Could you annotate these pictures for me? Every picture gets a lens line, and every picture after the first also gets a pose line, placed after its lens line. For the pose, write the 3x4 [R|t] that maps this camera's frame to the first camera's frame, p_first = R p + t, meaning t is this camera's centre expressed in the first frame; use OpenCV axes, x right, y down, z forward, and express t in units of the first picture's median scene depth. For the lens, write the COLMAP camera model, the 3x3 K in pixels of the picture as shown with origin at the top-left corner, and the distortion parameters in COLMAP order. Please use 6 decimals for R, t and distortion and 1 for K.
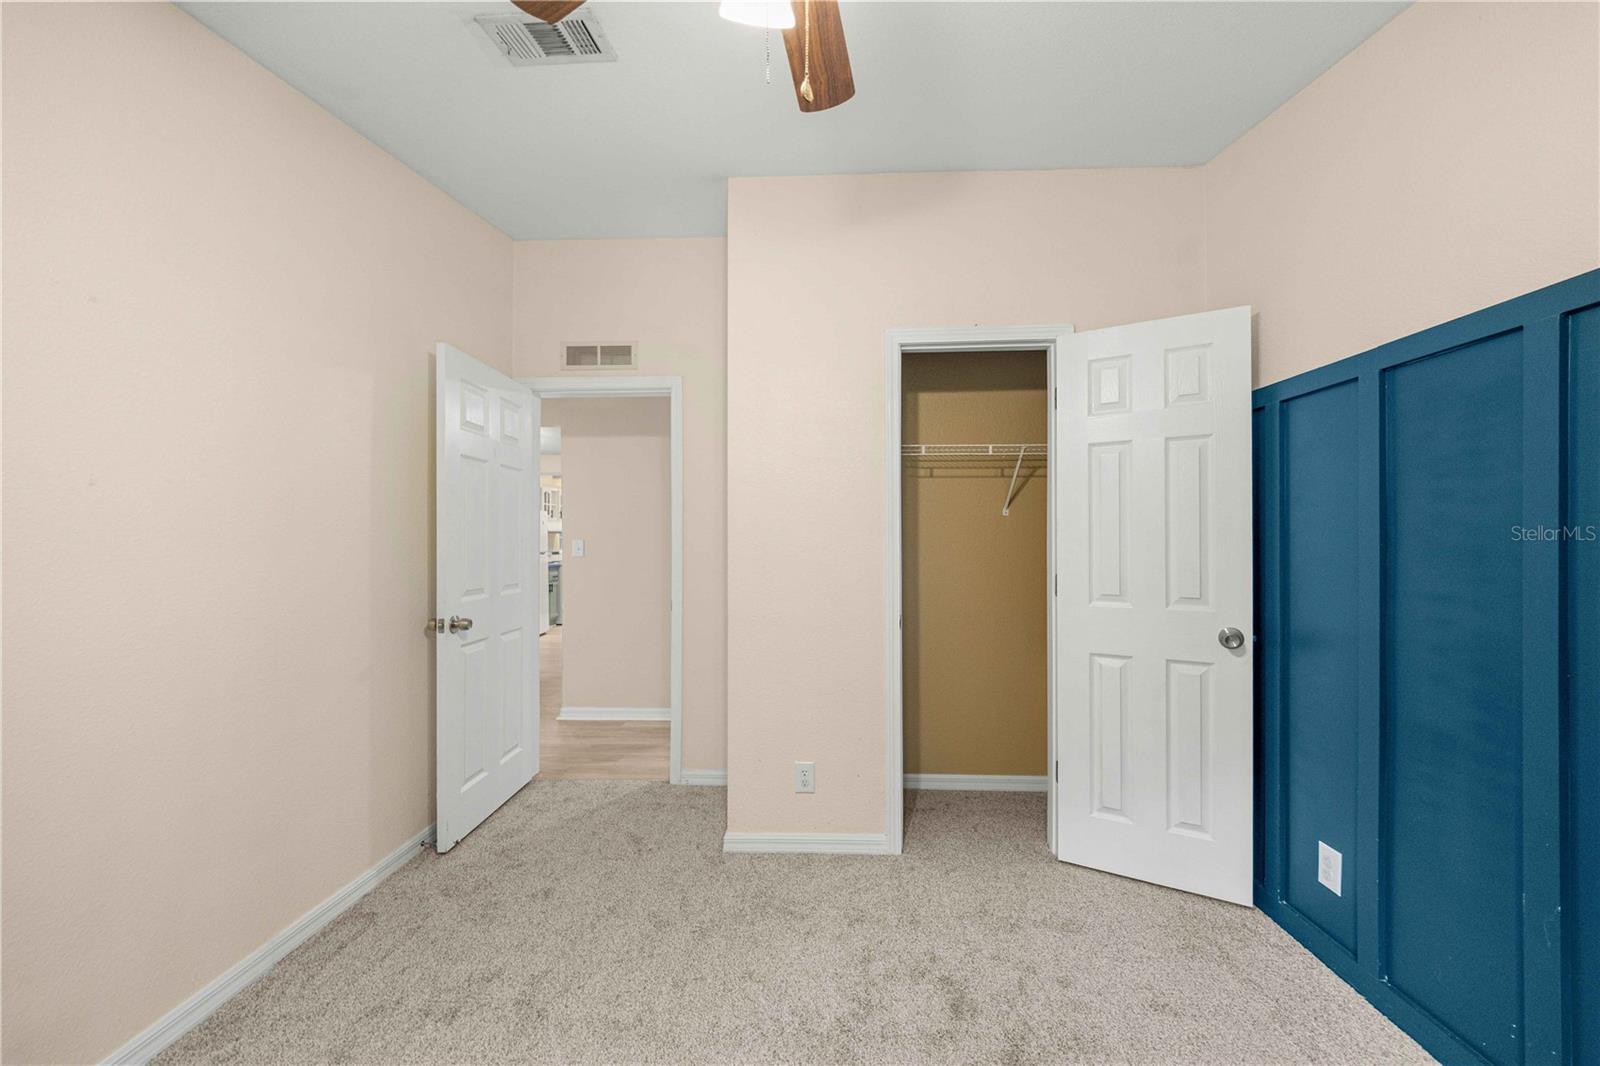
lens RADIAL K [[649.9, 0, 799.9], [0, 649.9, 519.4], [0, 0, 1]] dist [-0.000151, -0.000009]
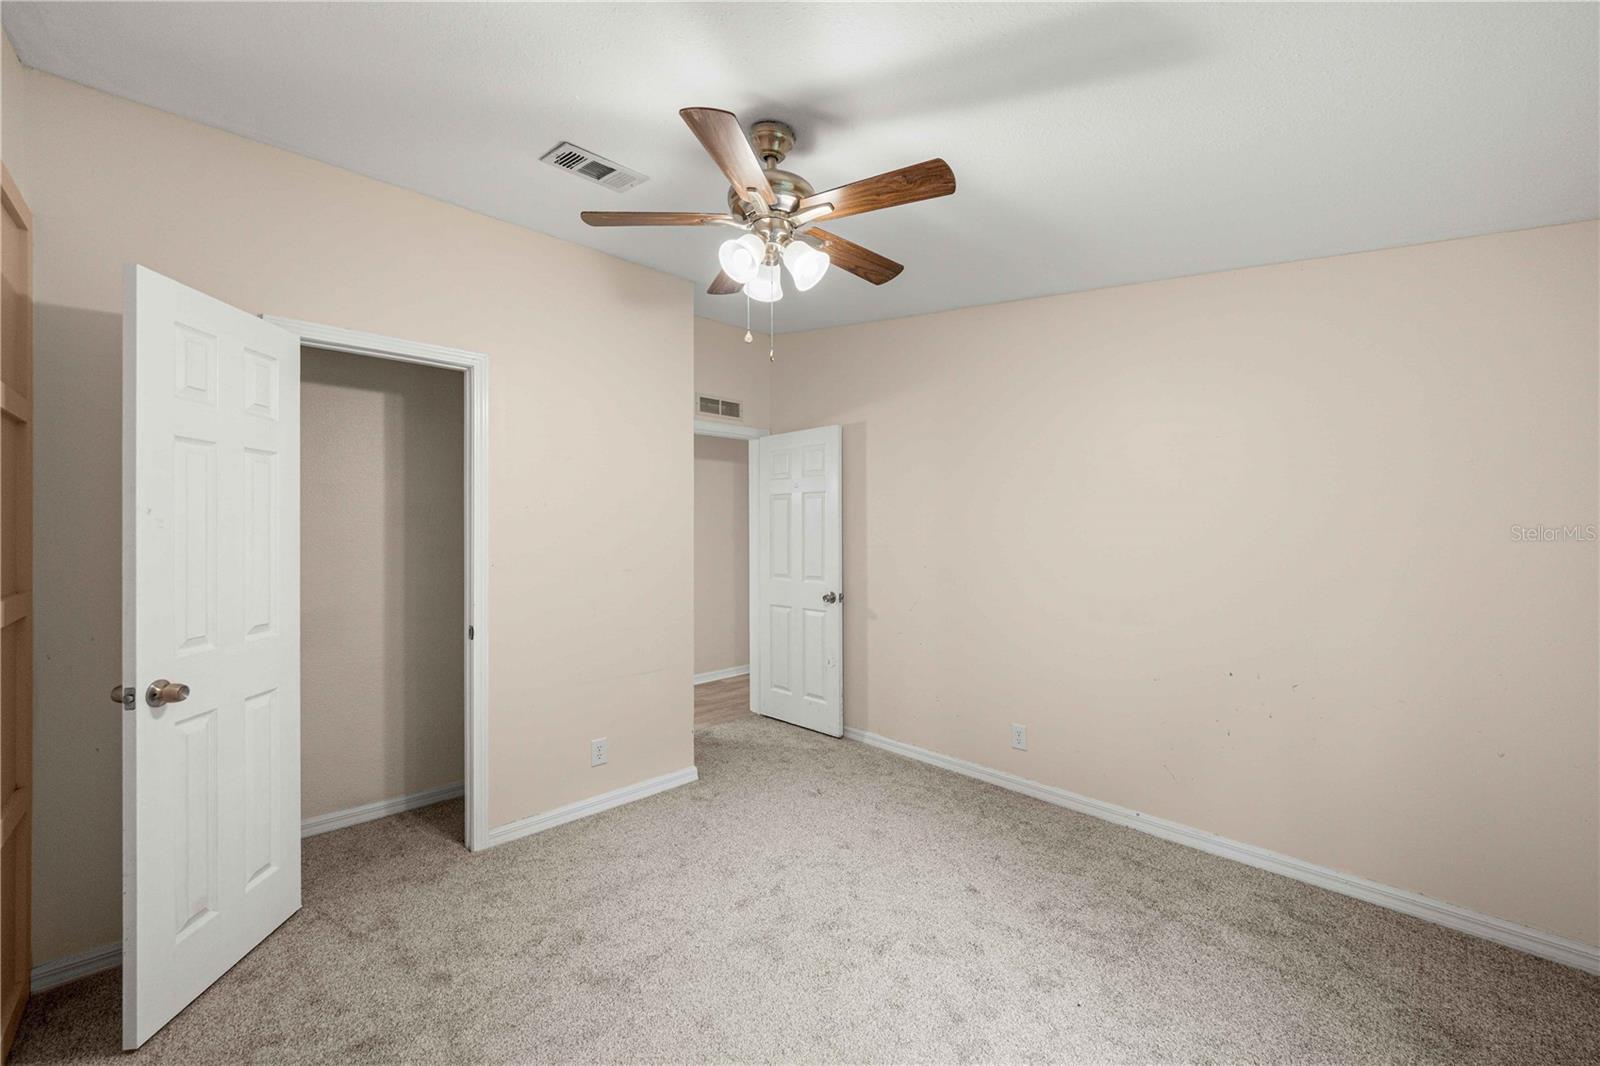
lens RADIAL K [[640.3, 0, 800.0], [0, 640.3, 533.0], [0, 0, 1]] dist [0.000139, 0.000010]
pose [[0.506540, 0.001378, 0.862215, -0.858691], [0.009754, 0.999926, -0.007328, 0.010166], [-0.862161, 0.012121, 0.506489, 0.126734]]
